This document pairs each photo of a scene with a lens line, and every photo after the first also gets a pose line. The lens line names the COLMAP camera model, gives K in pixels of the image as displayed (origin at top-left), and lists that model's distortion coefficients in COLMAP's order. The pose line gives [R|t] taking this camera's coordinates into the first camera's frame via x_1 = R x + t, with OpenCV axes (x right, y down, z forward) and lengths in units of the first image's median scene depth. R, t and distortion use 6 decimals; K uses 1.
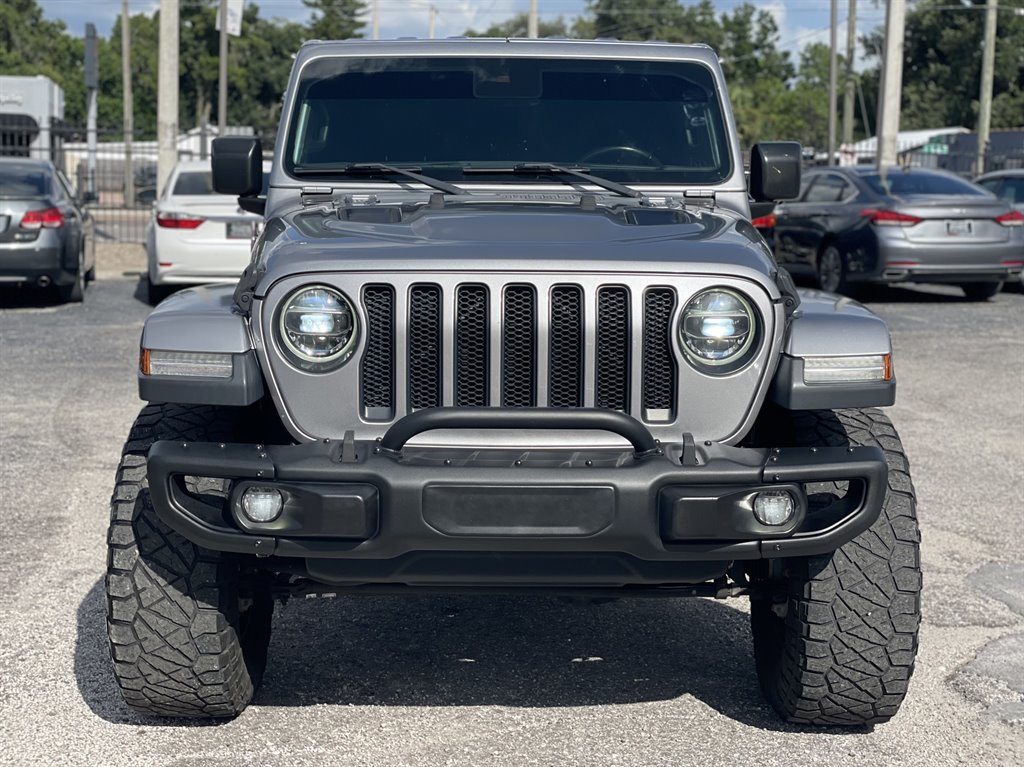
lens RADIAL K [[1590.6, 0, 514.5], [0, 1590.6, 372.2], [0, 0, 1]] dist [0.195889, -0.513301]
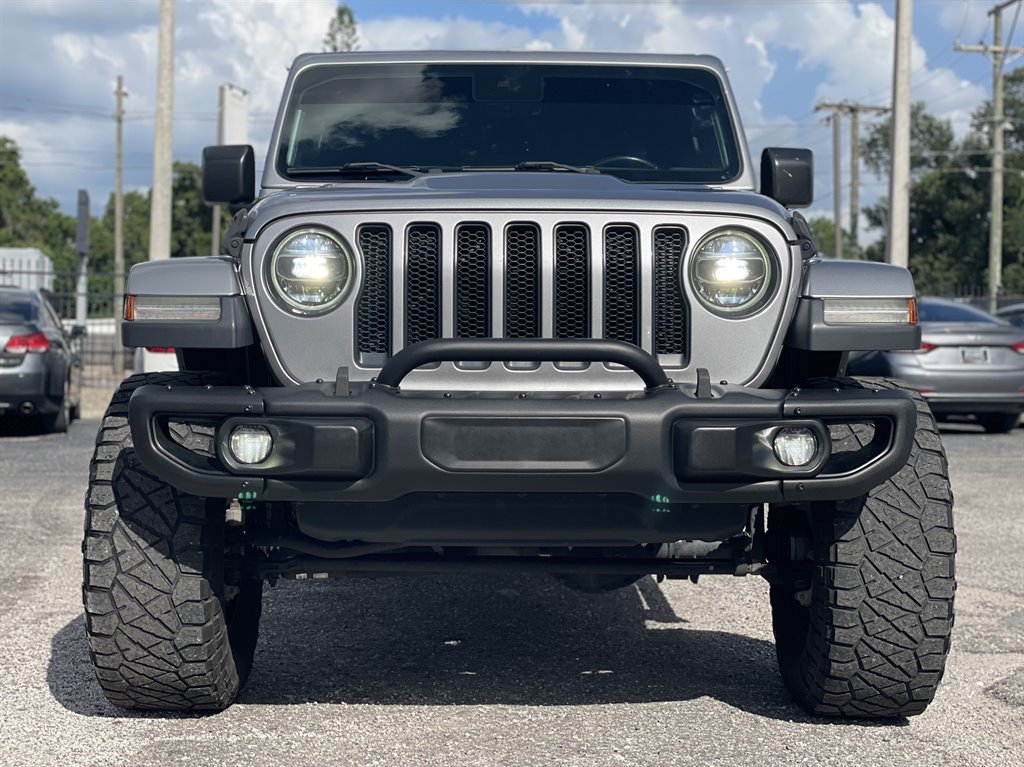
lens RADIAL K [[1645.5, 0, 501.2], [0, 1645.5, 383.7], [0, 0, 1]] dist [0.207346, -0.606832]
pose [[0.999959, -0.005751, -0.007037, -0.002963], [0.004925, 0.993677, -0.112167, 0.143761], [0.007637, 0.112128, 0.993664, 0.028568]]
